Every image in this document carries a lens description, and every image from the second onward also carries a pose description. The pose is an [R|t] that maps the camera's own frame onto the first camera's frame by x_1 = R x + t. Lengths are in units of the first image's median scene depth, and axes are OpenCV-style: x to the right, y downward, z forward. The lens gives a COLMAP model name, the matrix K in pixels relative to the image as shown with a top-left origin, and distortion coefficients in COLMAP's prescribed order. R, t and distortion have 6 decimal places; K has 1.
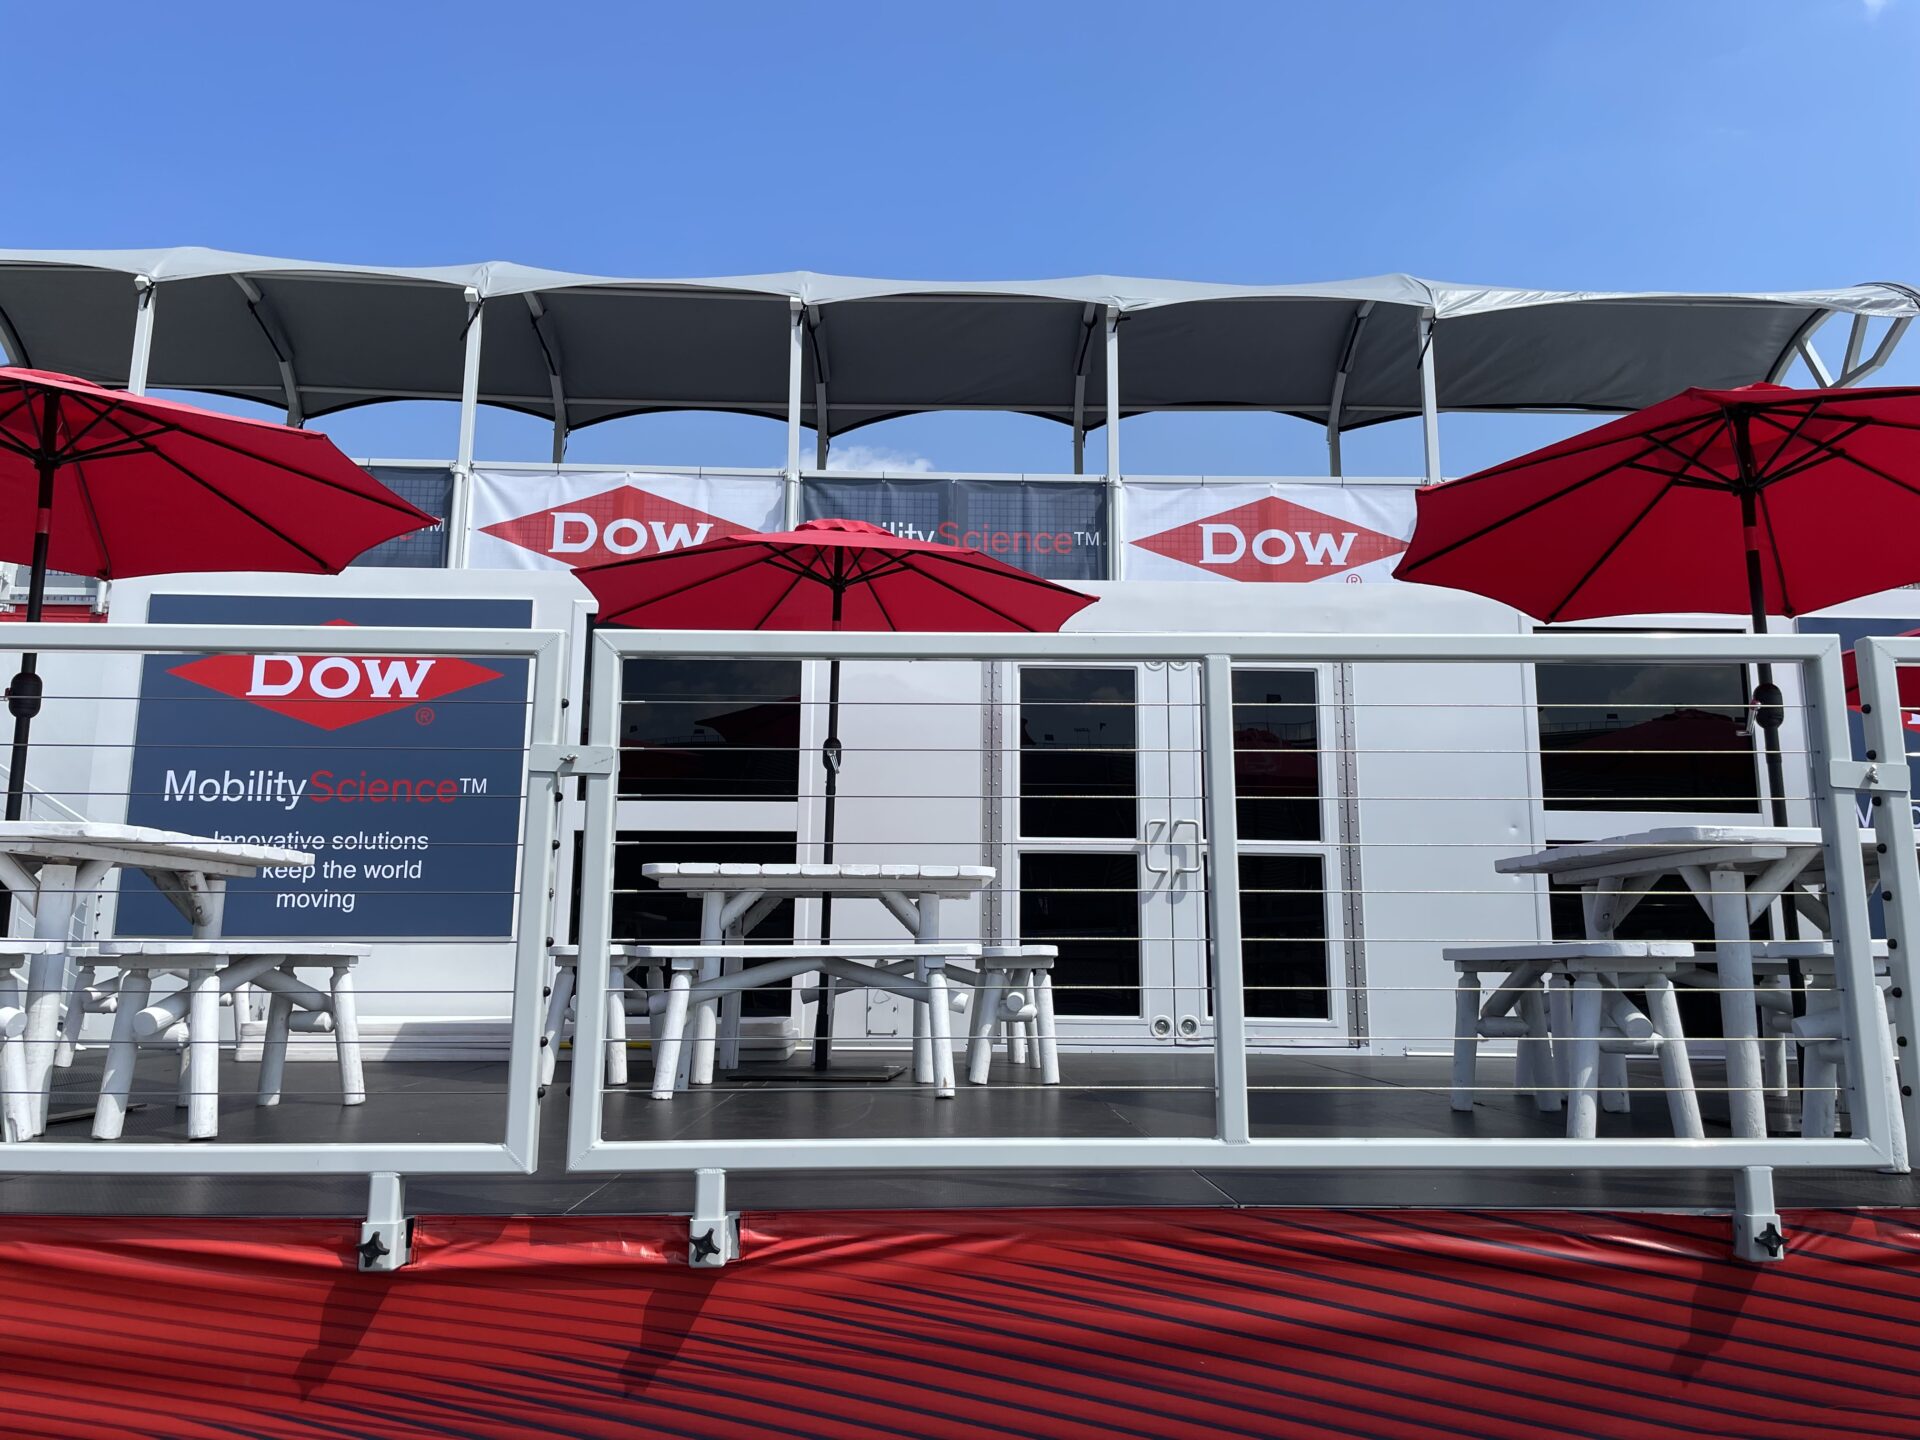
lens RADIAL K [[1406.4, 0, 960.0], [0, 1406.4, 720.0], [0, 0, 1]] dist [0.162677, 0.001095]
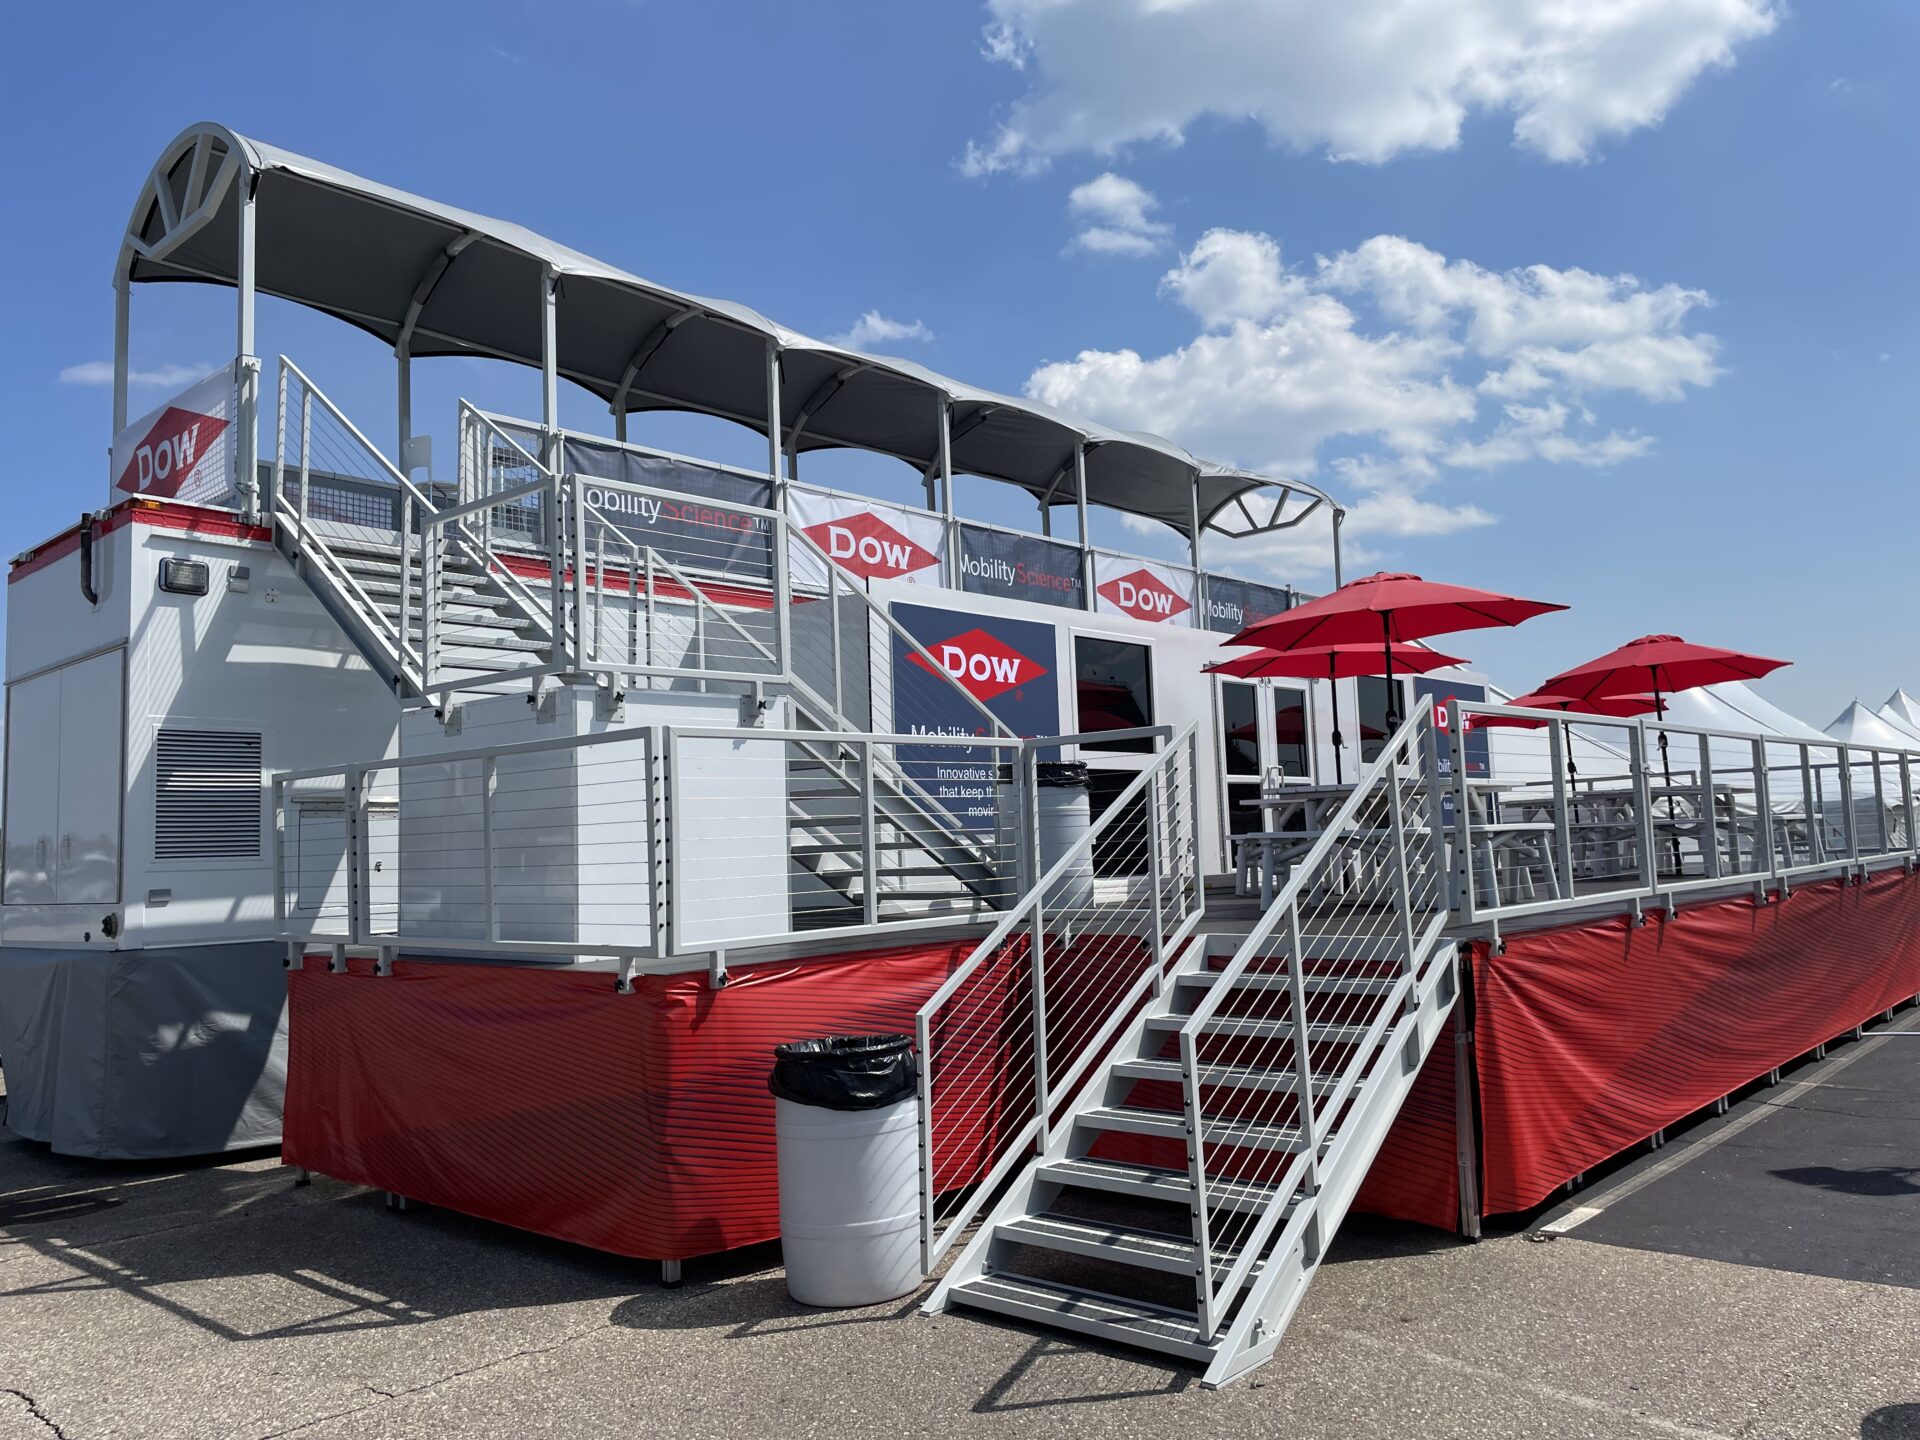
lens RADIAL K [[1406.4, 0, 960.0], [0, 1406.4, 720.0], [0, 0, 1]] dist [0.162677, 0.001095]
pose [[0.701149, 0.032607, 0.712269, -1.127838], [-0.077627, 0.996507, 0.030796, -0.013285], [-0.708777, -0.076884, 0.701231, -0.033874]]
